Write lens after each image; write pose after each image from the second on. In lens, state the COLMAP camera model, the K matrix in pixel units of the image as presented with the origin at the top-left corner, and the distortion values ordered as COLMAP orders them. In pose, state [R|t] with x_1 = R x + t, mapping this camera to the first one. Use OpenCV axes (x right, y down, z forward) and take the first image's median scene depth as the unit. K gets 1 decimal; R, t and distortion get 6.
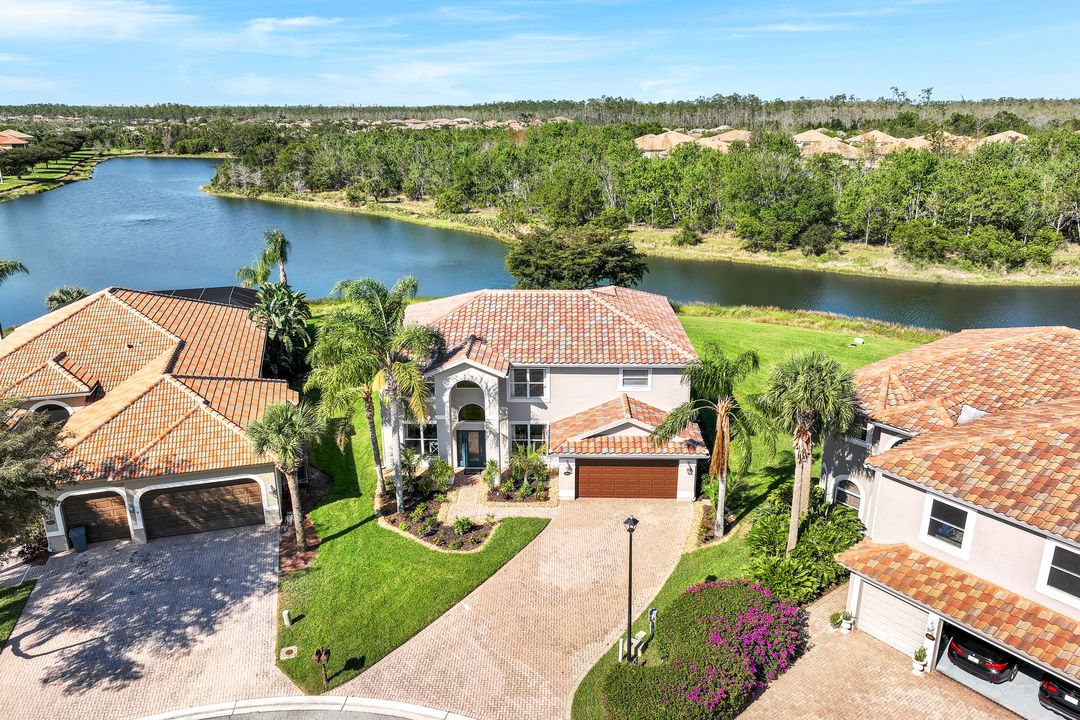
lens RADIAL K [[765.0, 0, 537.5], [0, 765.0, 397.1], [0, 0, 1]] dist [0.000466, 0.001089]
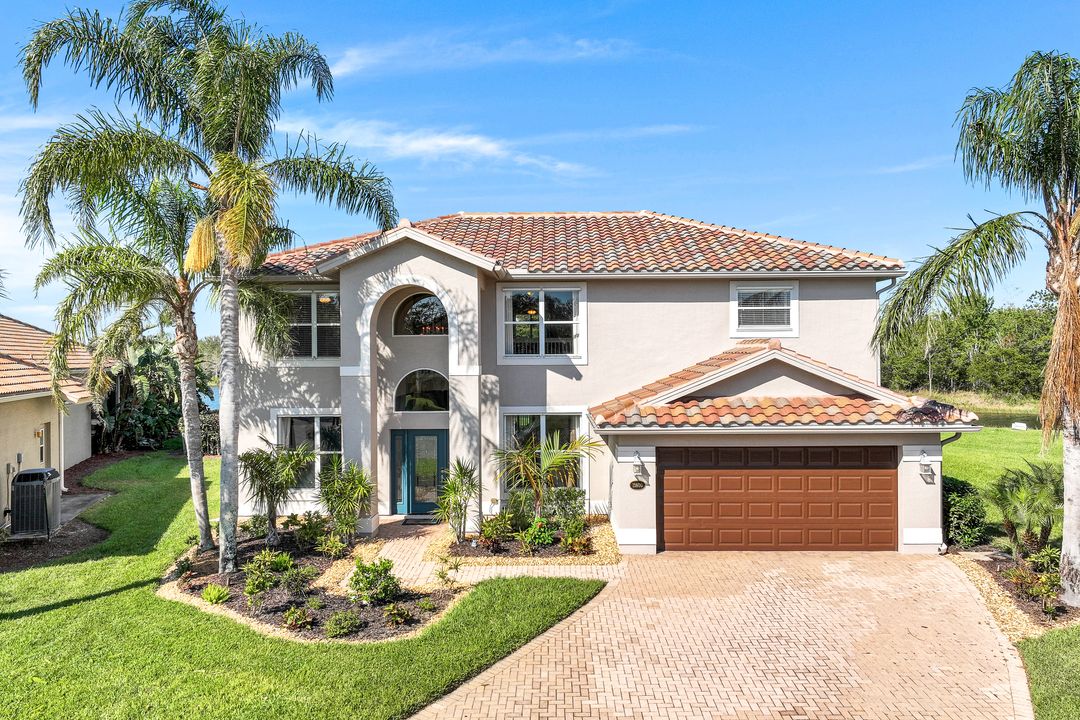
lens RADIAL K [[765.0, 0, 537.5], [0, 765.0, 397.1], [0, 0, 1]] dist [0.000466, 0.001089]
pose [[0.999950, -0.002179, 0.009750, -0.020330], [0.005156, 0.948478, -0.316801, 0.184796], [-0.008558, 0.316835, 0.948442, 0.574227]]
